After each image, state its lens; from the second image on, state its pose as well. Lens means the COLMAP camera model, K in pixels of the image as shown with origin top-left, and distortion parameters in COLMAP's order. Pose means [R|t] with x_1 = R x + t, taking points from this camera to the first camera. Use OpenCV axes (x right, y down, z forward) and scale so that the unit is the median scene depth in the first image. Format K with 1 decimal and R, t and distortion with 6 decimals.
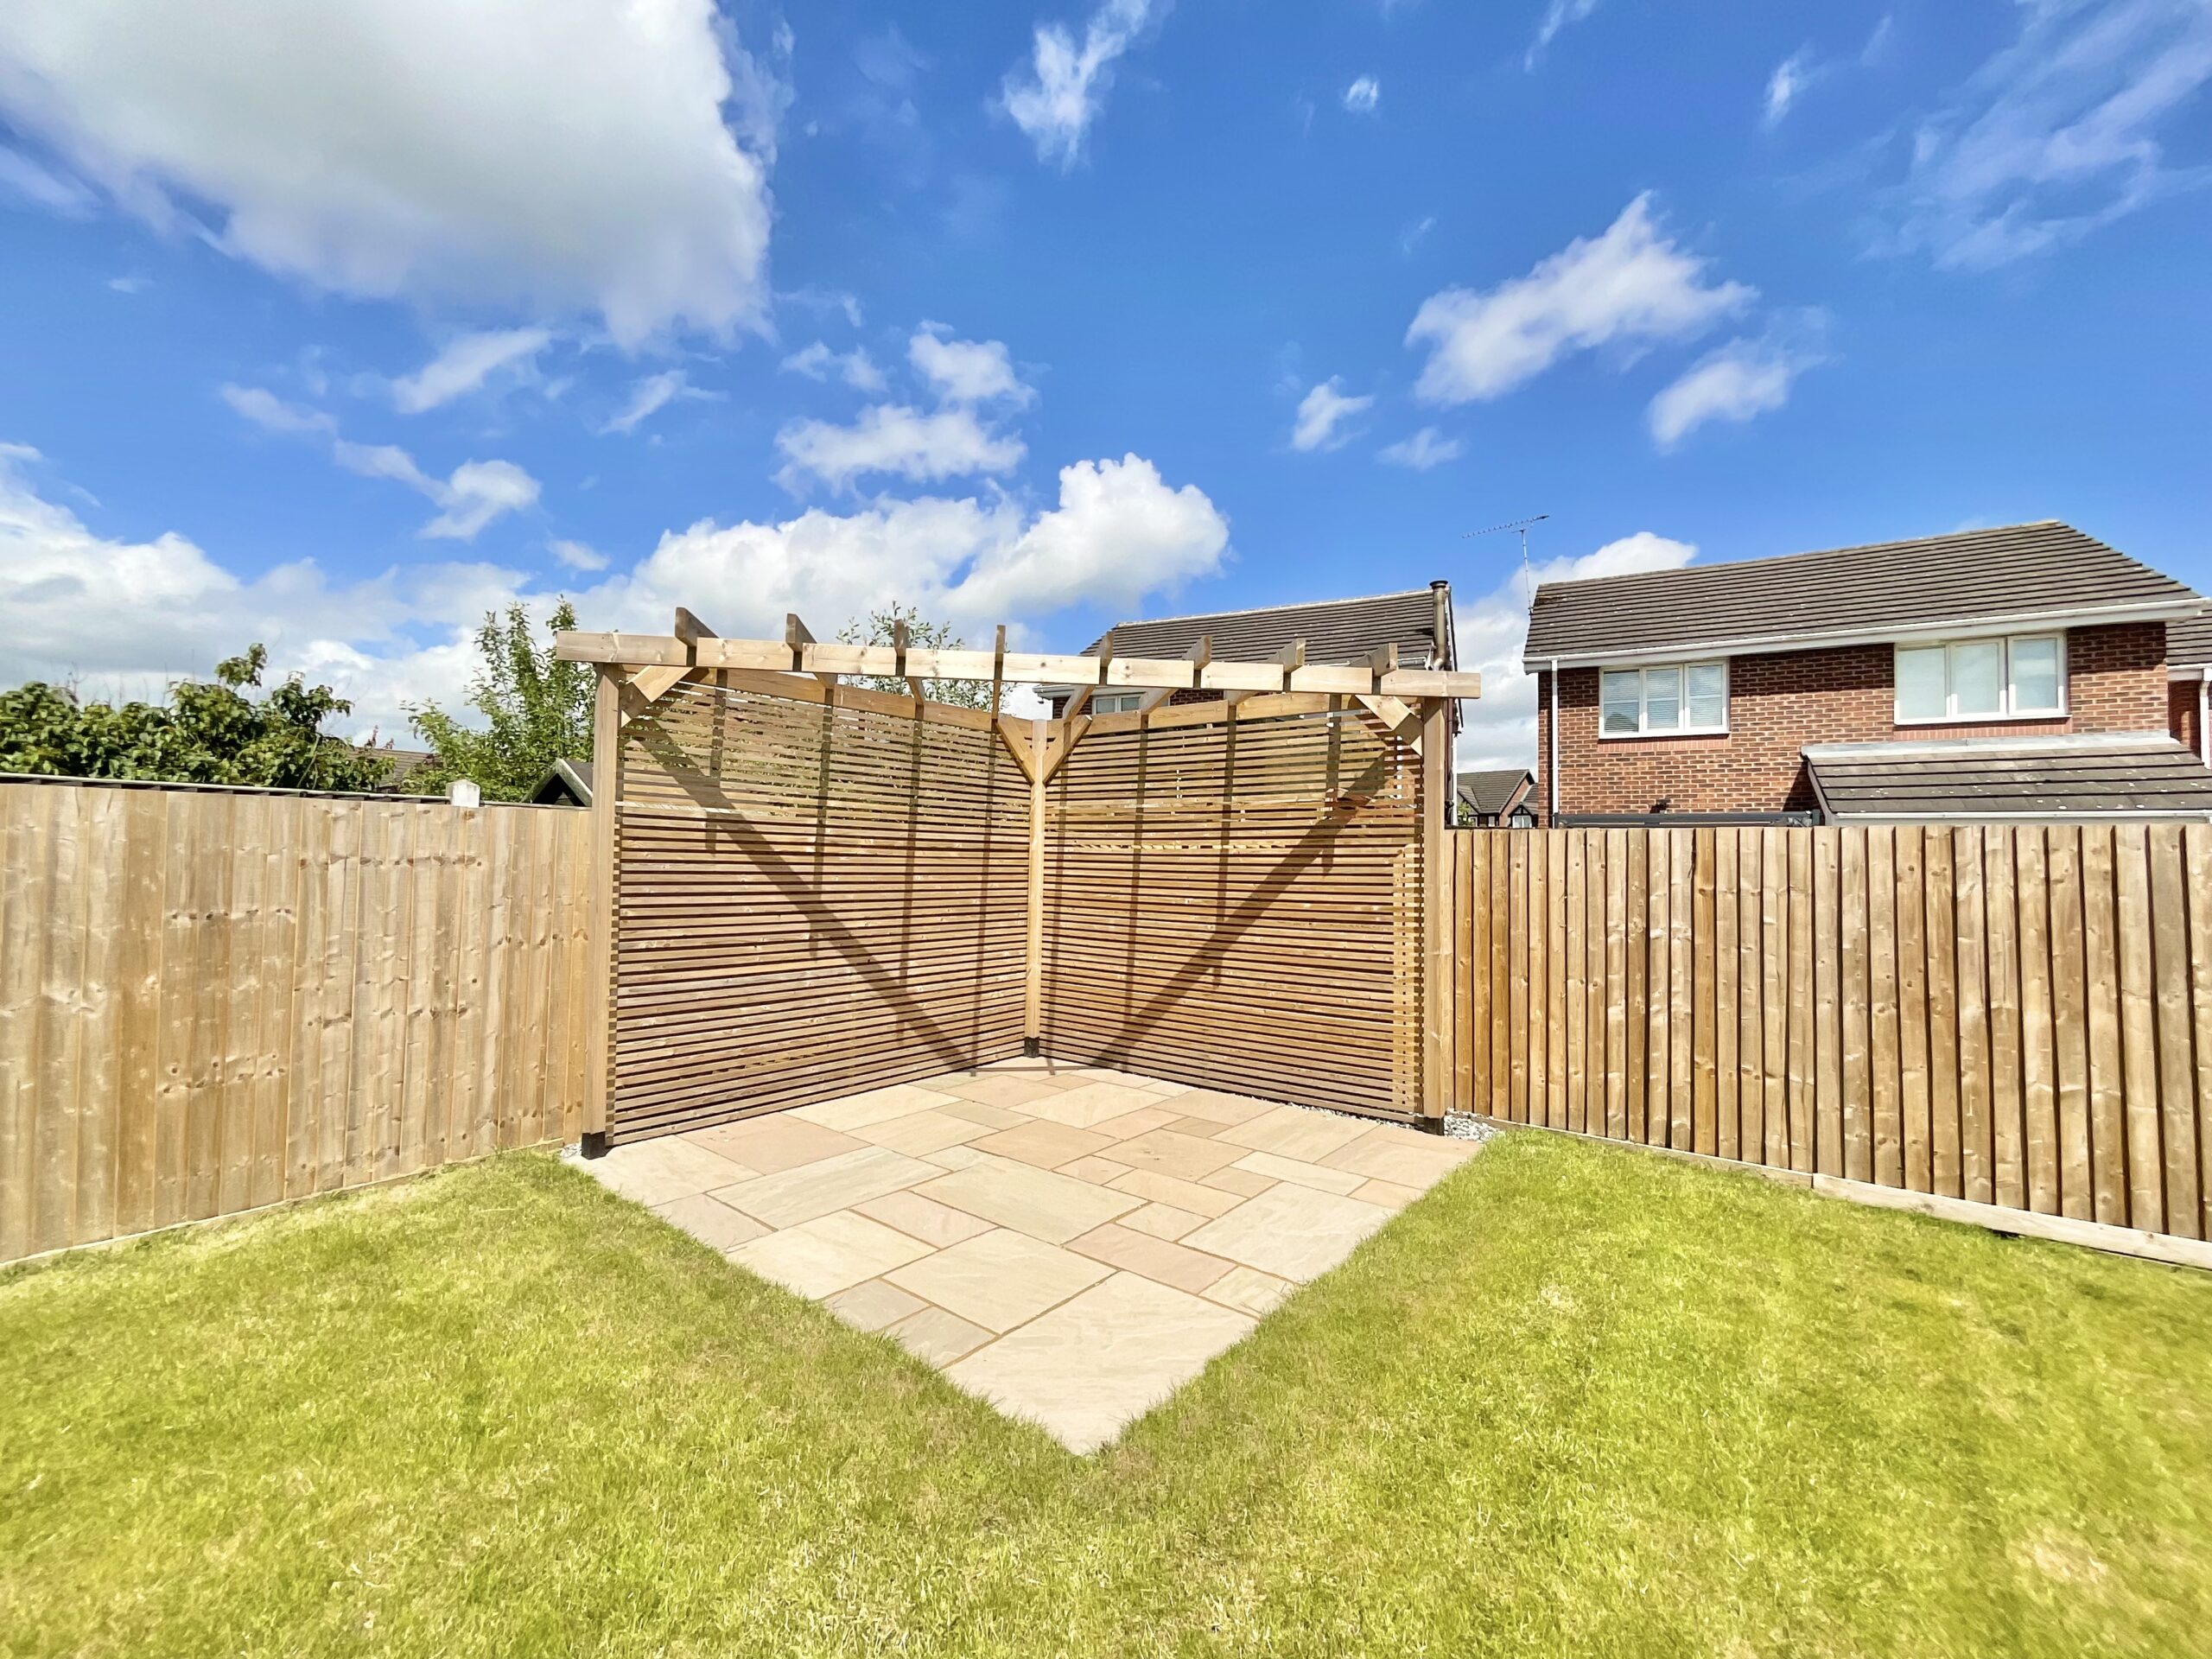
lens RADIAL K [[899.0, 0, 1103.2], [0, 899.0, 835.8], [0, 0, 1]] dist [0.001736, -0.000210]
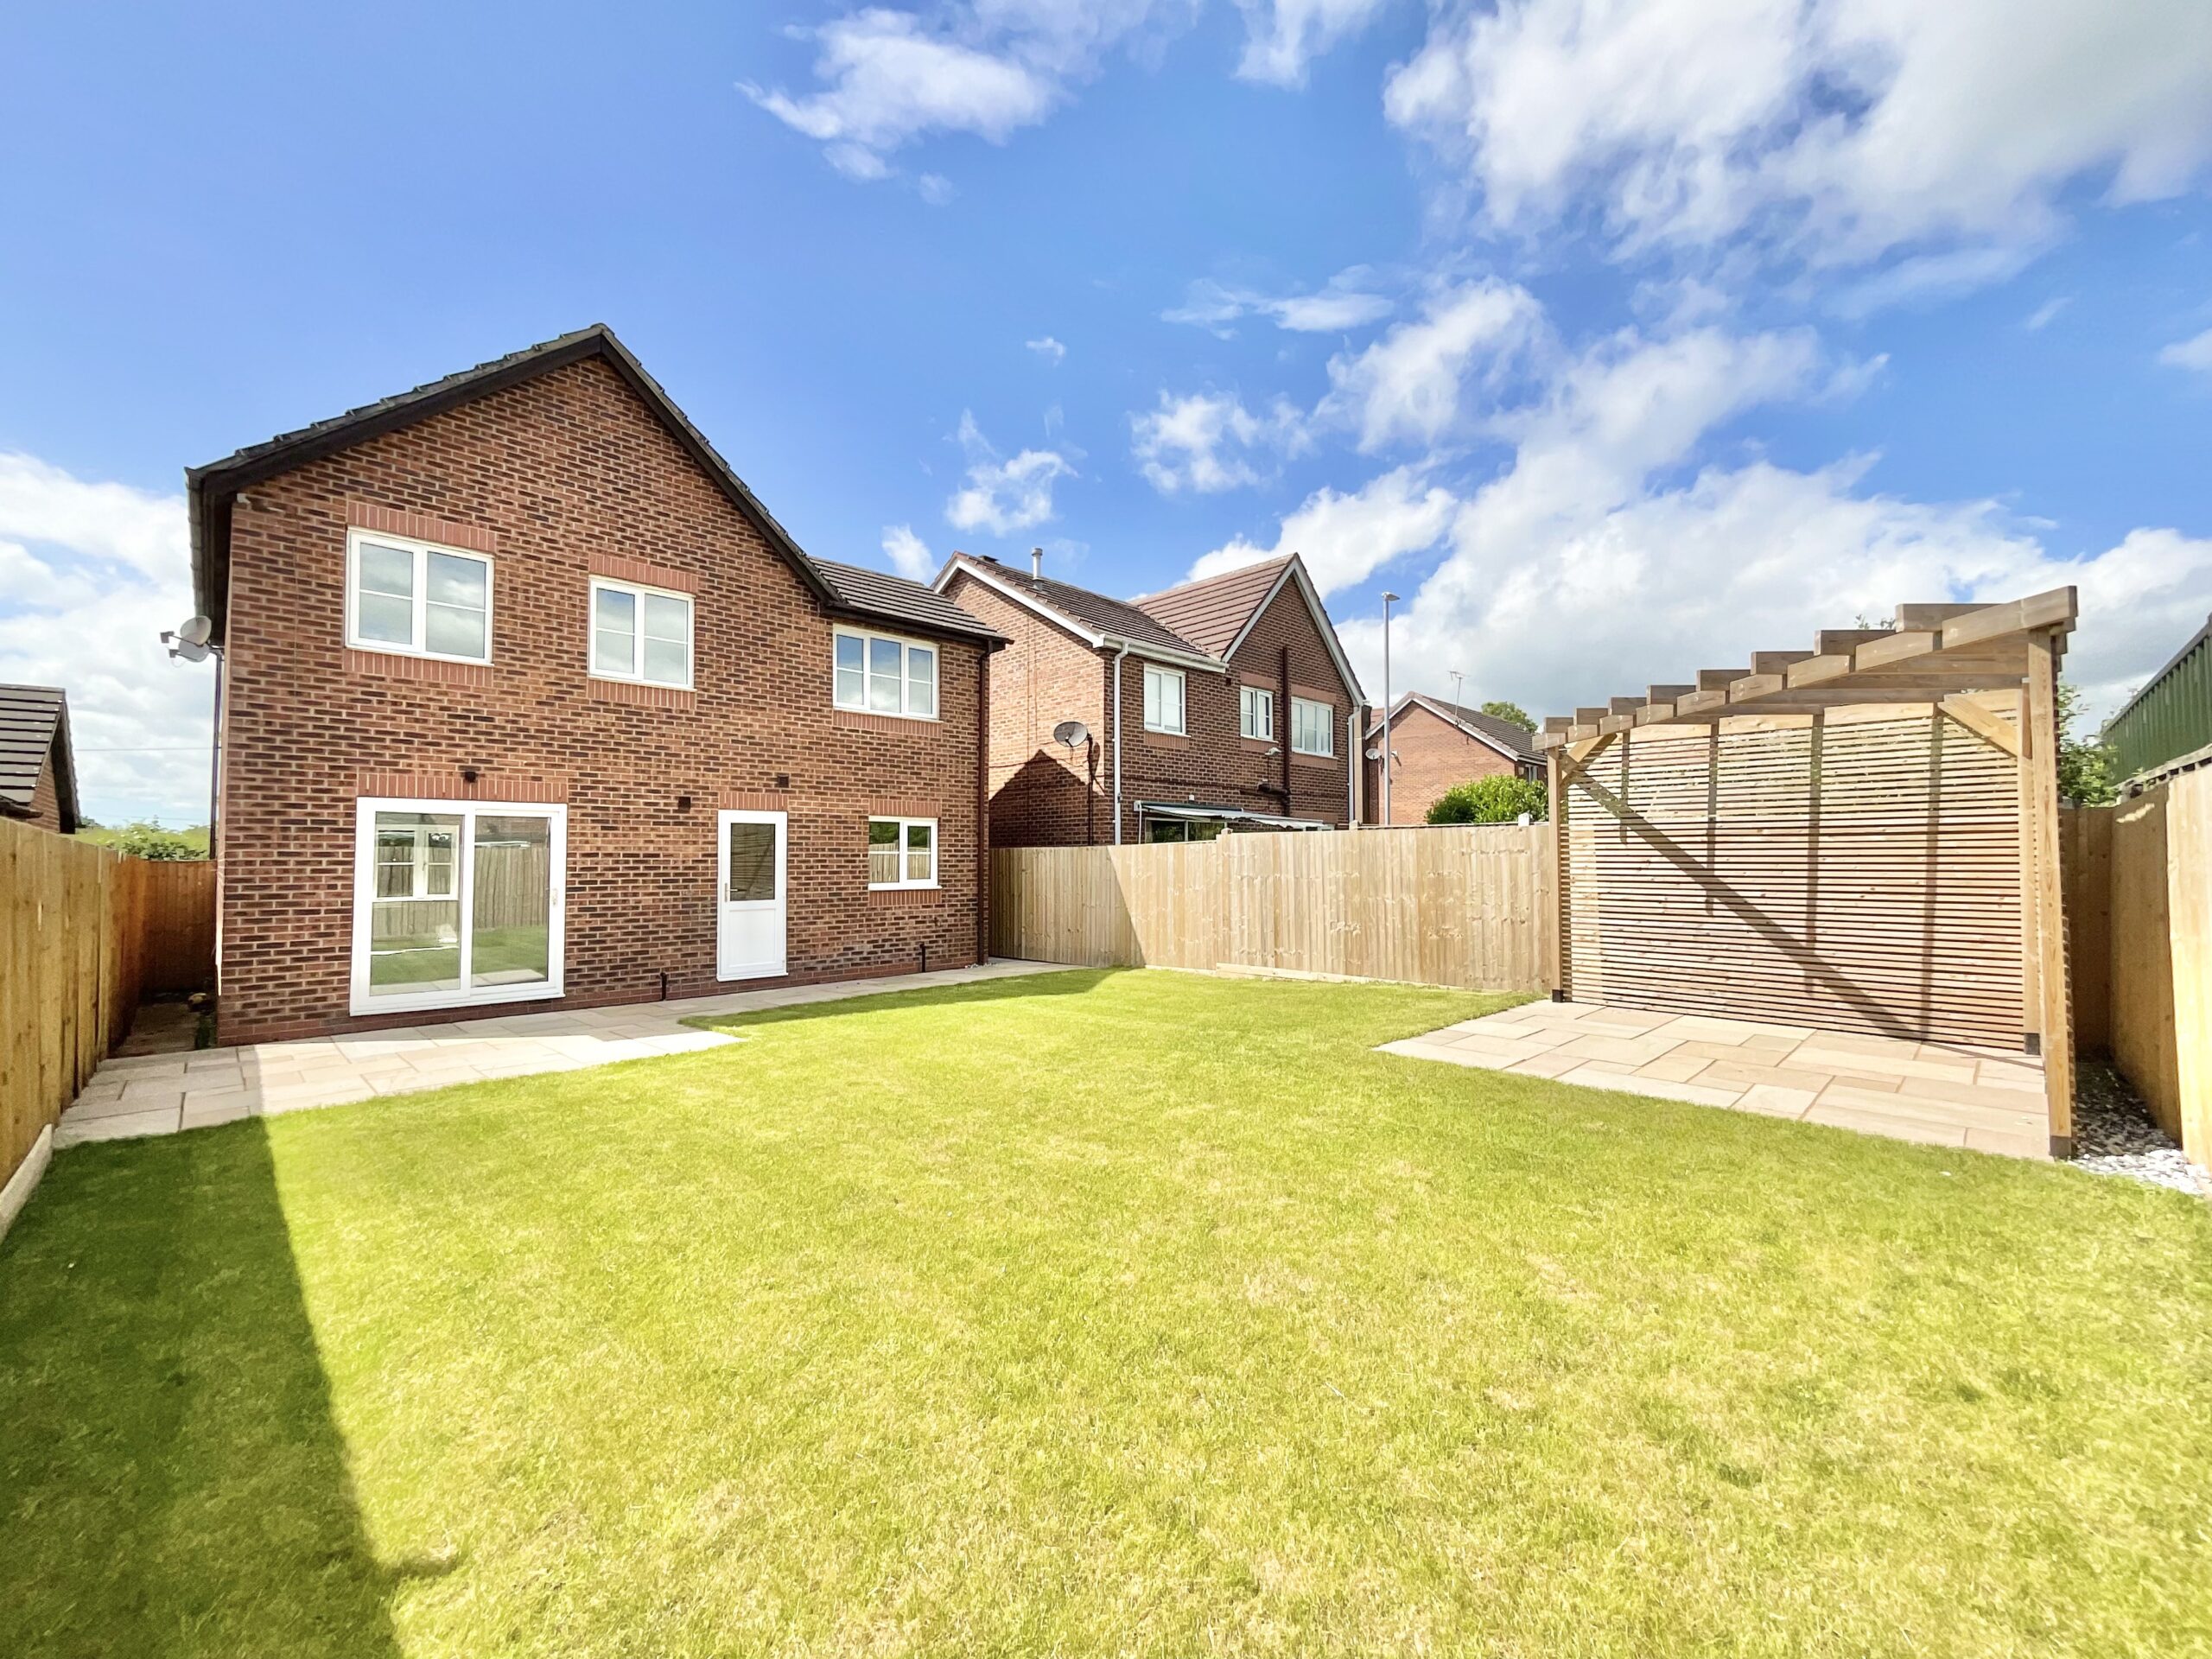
lens RADIAL K [[899.0, 0, 1095.5], [0, 899.0, 833.0], [0, 0, 1]] dist [0.001736, -0.000210]
pose [[-0.122188, -0.041409, -0.991643, 1.108706], [0.031326, 0.998471, -0.045554, 0.037021], [0.992012, -0.036631, -0.120704, 0.195408]]
